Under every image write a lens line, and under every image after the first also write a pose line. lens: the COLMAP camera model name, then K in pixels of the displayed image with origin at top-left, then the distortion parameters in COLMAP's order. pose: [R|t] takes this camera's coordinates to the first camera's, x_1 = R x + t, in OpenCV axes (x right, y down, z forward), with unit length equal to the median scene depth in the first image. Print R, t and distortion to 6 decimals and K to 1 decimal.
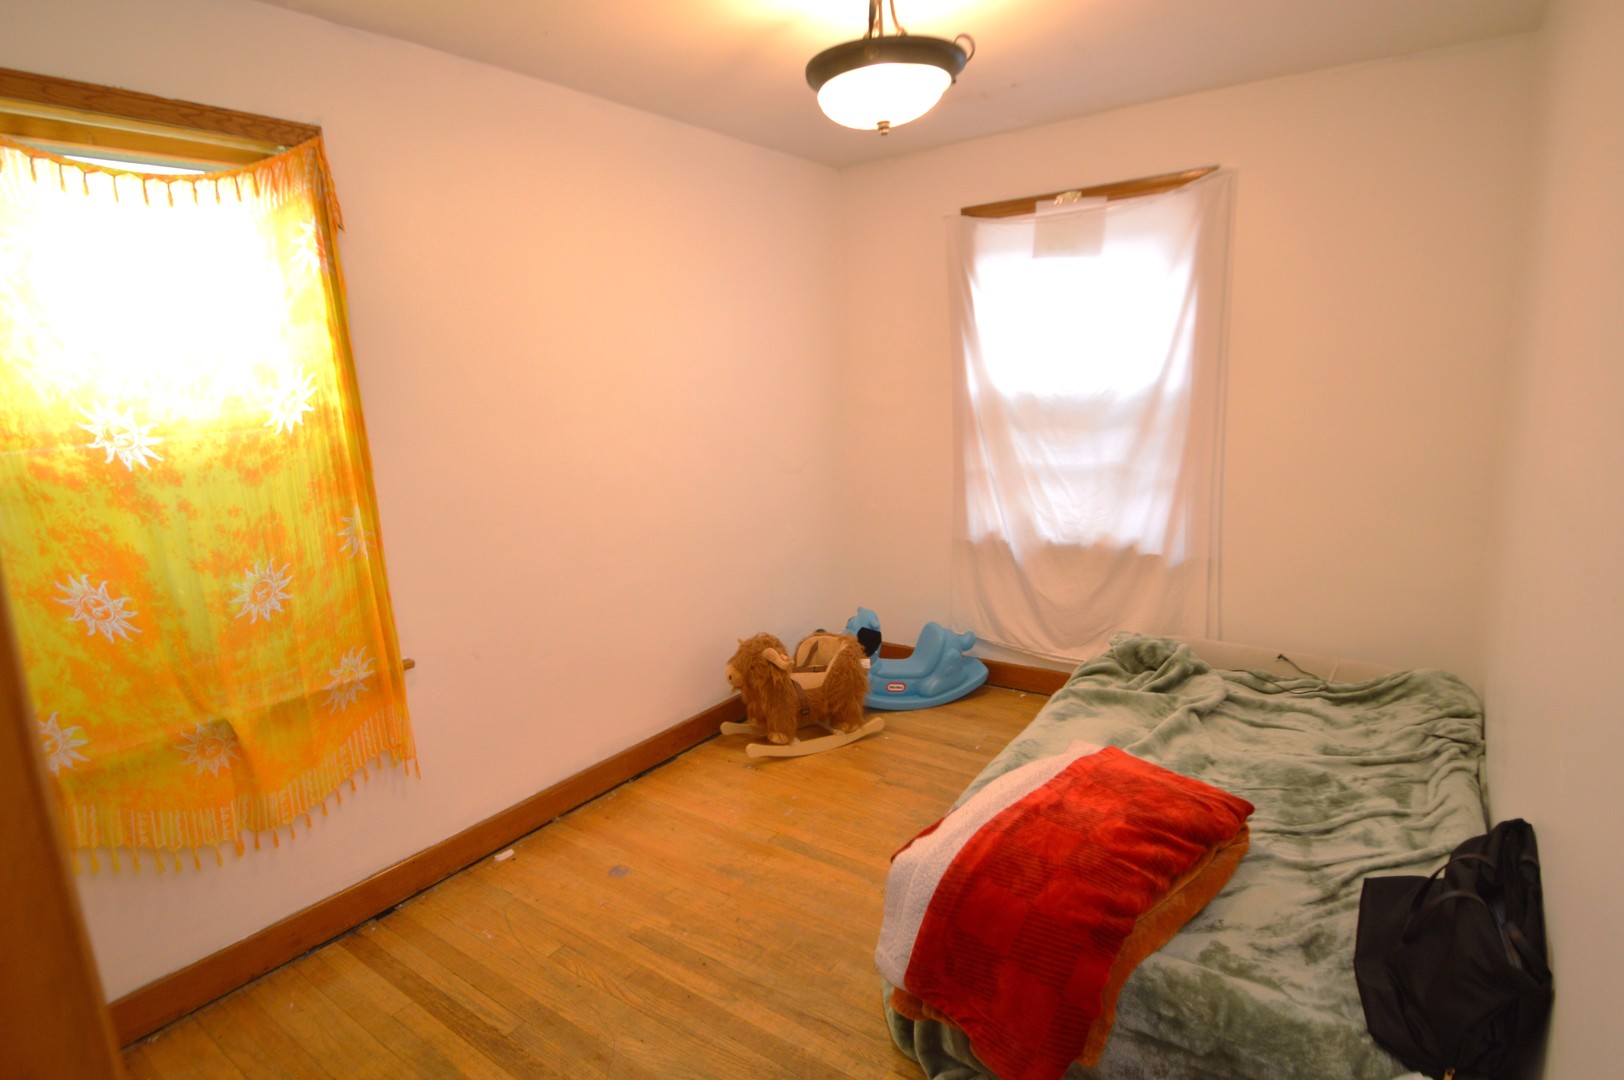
lens RADIAL K [[855.9, 0, 777.3], [0, 855.9, 545.0], [0, 0, 1]] dist [-0.003856, -0.016437]
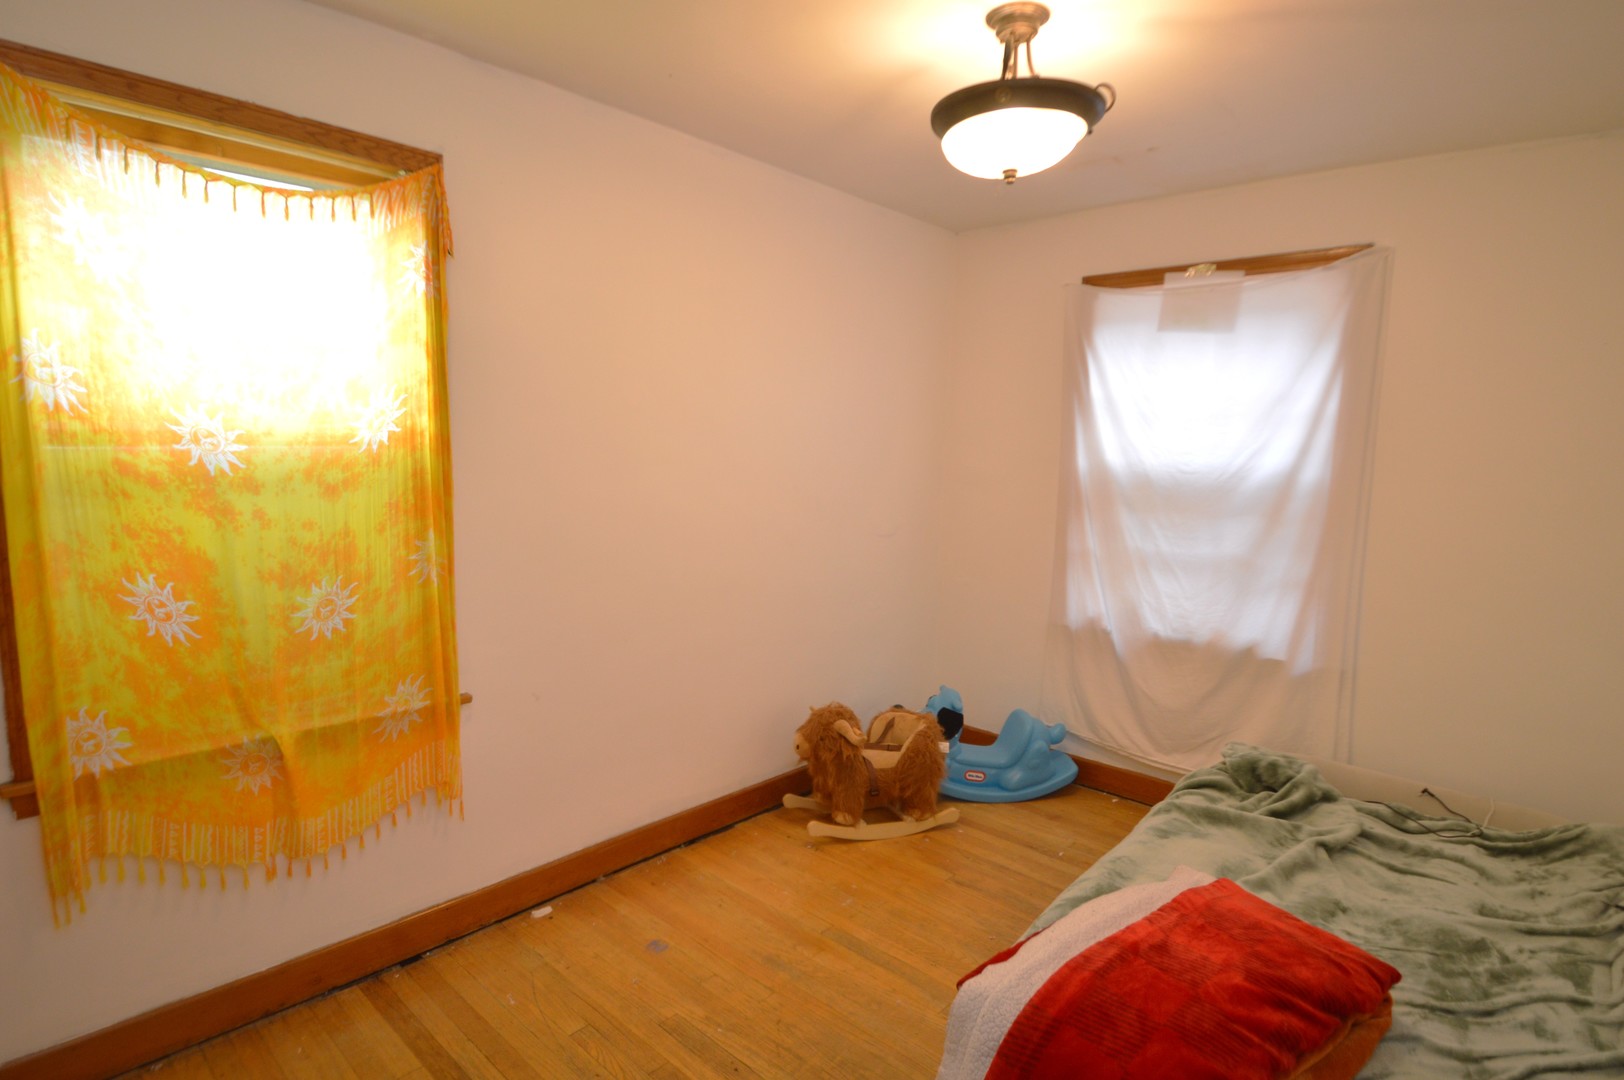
lens RADIAL K [[855.9, 0, 780.4], [0, 855.9, 546.0], [0, 0, 1]] dist [-0.003856, -0.016437]
pose [[0.991213, 0.084727, -0.101577, 0.004526], [-0.091905, 0.993430, -0.068198, 0.002044], [0.095131, 0.076934, 0.992487, 0.071100]]
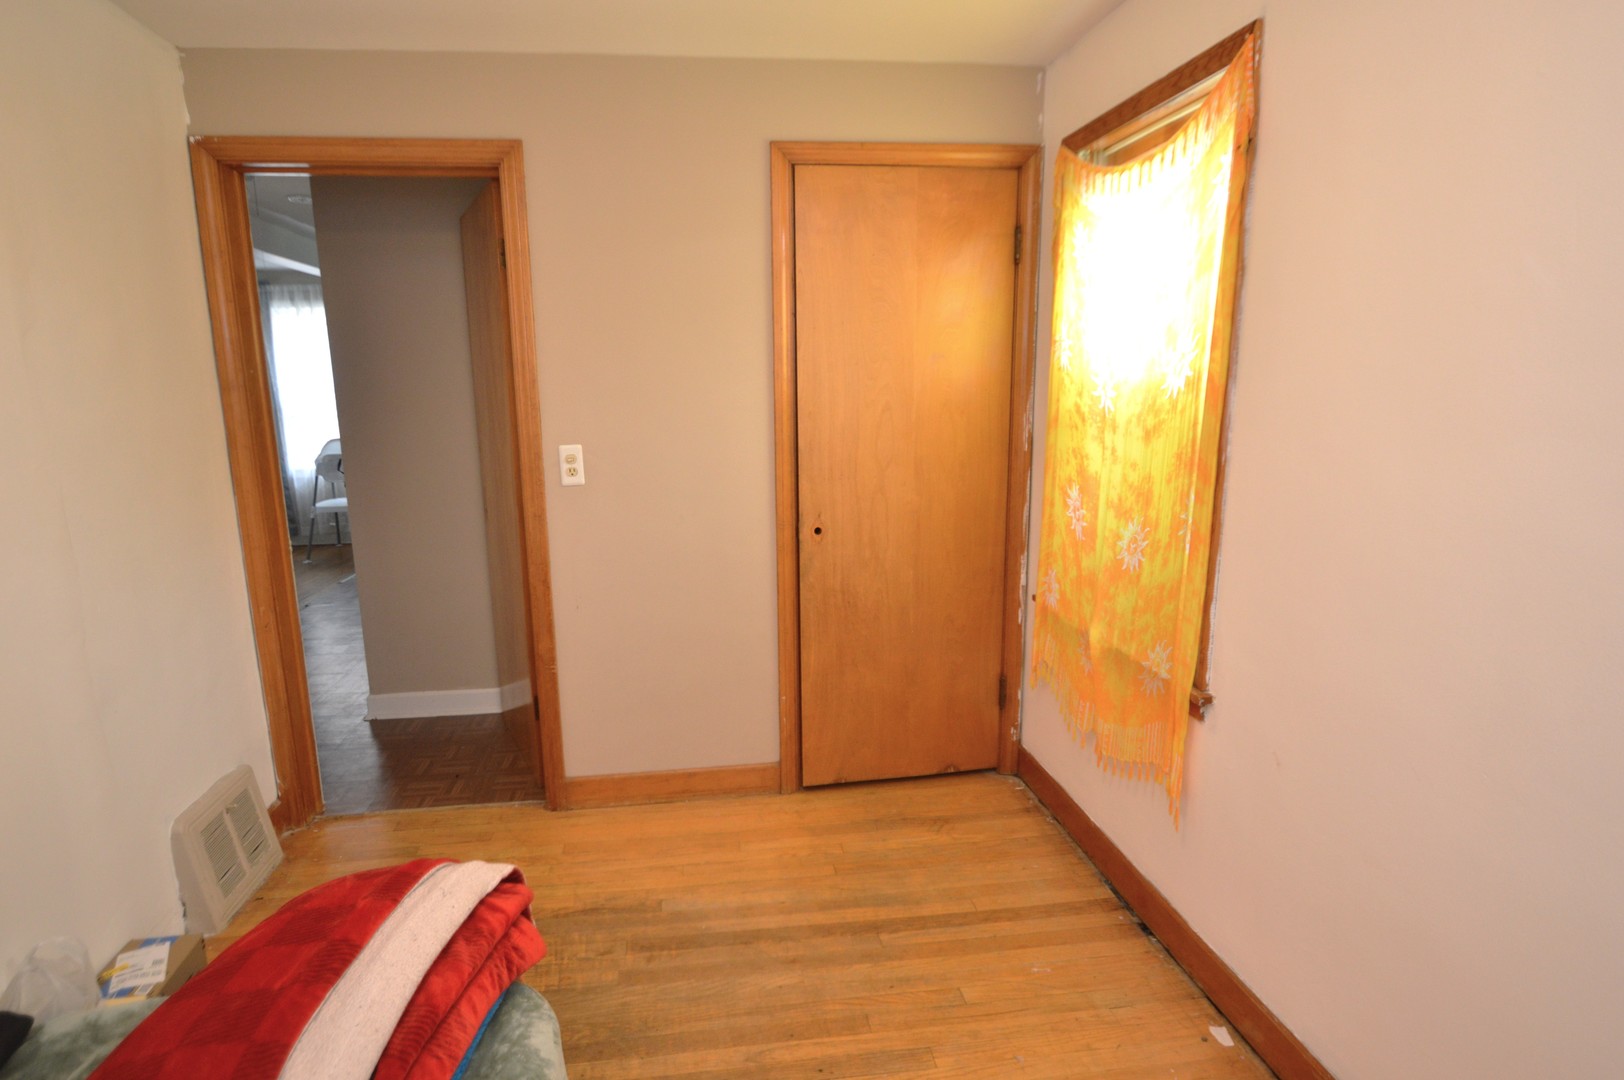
lens RADIAL K [[855.9, 0, 810.6], [0, 855.9, 553.4], [0, 0, 1]] dist [-0.003856, -0.016437]
pose [[-0.695994, 0.189333, -0.692637, 0.395269], [-0.100711, 0.929336, 0.355234, -0.263632], [0.710950, 0.316997, -0.627744, 1.345087]]
